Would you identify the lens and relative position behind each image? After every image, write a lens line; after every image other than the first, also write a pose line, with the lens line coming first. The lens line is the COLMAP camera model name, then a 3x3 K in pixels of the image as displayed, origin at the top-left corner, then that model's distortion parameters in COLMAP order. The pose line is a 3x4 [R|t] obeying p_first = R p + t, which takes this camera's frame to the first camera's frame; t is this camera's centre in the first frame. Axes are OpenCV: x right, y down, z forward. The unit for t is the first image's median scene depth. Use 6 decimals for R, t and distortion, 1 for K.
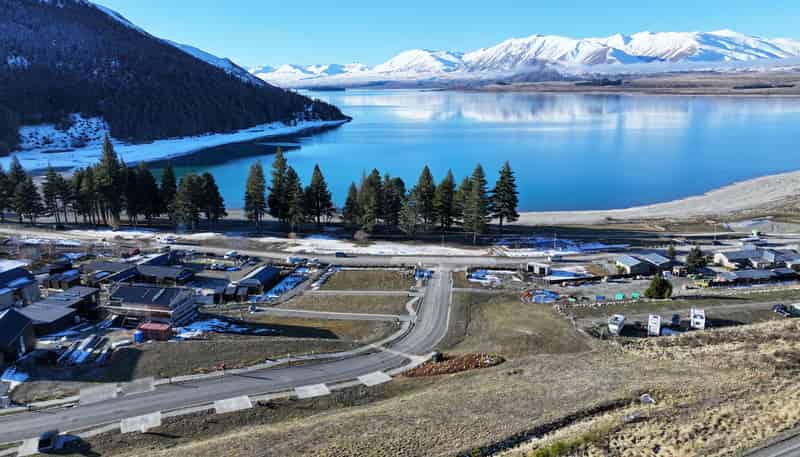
lens RADIAL K [[572.2, 0, 401.6], [0, 572.2, 224.5], [0, 0, 1]] dist [0.005205, 0.007898]
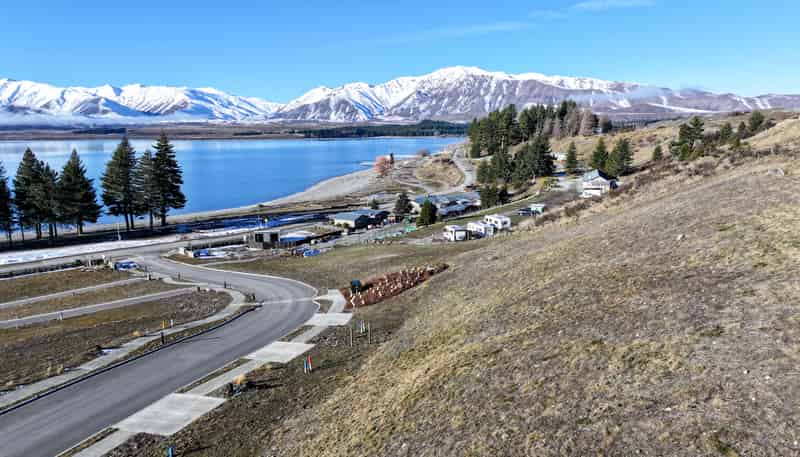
lens RADIAL K [[572.2, 0, 404.4], [0, 572.2, 228.0], [0, 0, 1]] dist [0.005205, 0.007898]
pose [[0.686097, -0.115517, 0.718281, -0.161060], [0.173845, 0.984743, -0.007686, 0.079239], [-0.706434, 0.130143, 0.695711, 0.216239]]
